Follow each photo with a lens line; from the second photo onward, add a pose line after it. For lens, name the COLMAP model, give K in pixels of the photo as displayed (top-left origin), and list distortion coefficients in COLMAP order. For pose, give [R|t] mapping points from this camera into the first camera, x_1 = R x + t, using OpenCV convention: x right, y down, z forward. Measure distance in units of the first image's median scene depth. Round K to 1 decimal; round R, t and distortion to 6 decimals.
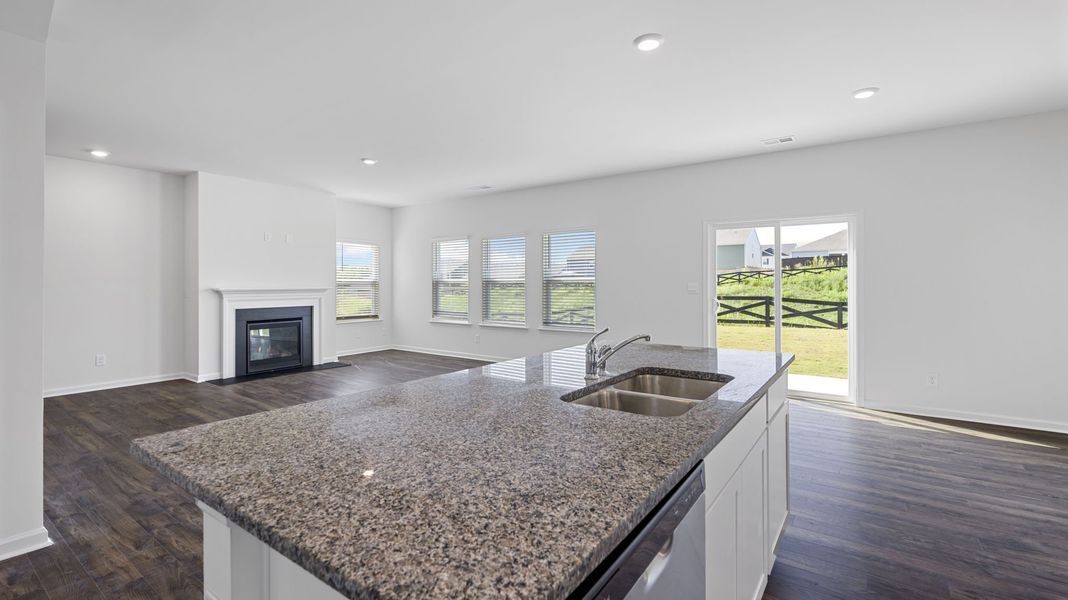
lens RADIAL K [[468.0, 0, 528.4], [0, 468.0, 284.9], [0, 0, 1]] dist [-0.000847, 0.000073]
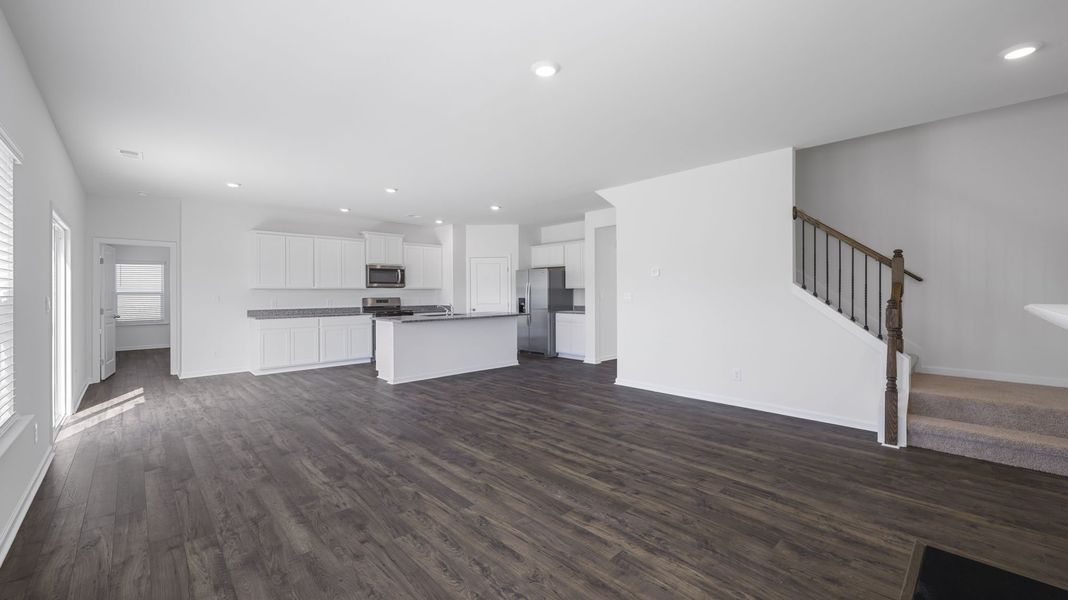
lens RADIAL K [[424.8, 0, 530.3], [0, 424.8, 292.7], [0, 0, 1]] dist [-0.000198, 0.000029]
pose [[-0.981670, 0.007821, 0.190428, -0.363235], [0.008671, 0.999956, 0.003627, -0.004760], [-0.190391, 0.005211, -0.981694, 1.303769]]
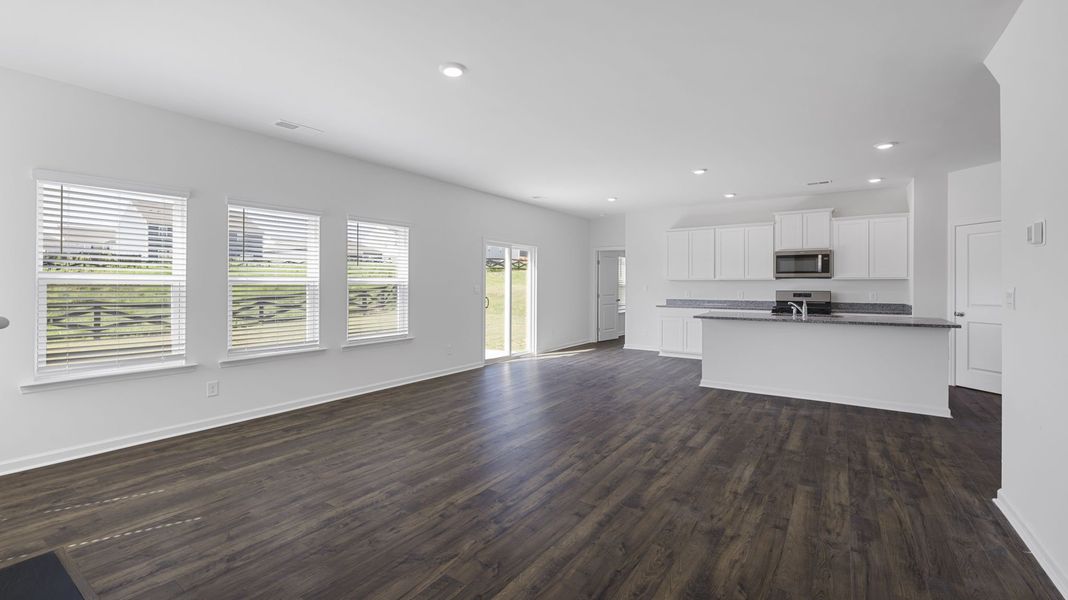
lens RADIAL K [[450.6, 0, 527.9], [0, 450.6, 284.2], [0, 0, 1]] dist [-0.001704, -0.000244]
pose [[-0.017834, 0.004432, 0.999831, -0.778364], [0.002057, 0.999988, -0.004396, -0.001423], [-0.999839, 0.001978, -0.017843, 0.800856]]
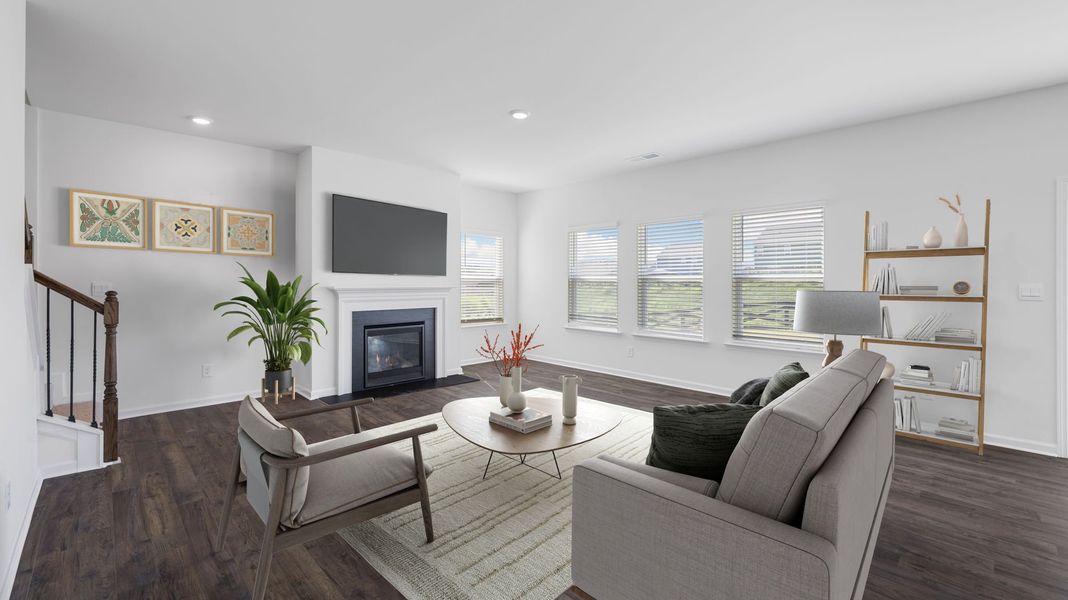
lens RADIAL K [[450.6, 0, 527.9], [0, 450.6, 284.2], [0, 0, 1]] dist [-0.001704, -0.000244]
pose [[0.983217, 0.005281, -0.182365, -0.173370], [-0.004595, 0.999981, 0.004185, -0.001778], [0.182383, -0.003277, 0.983222, 0.270125]]
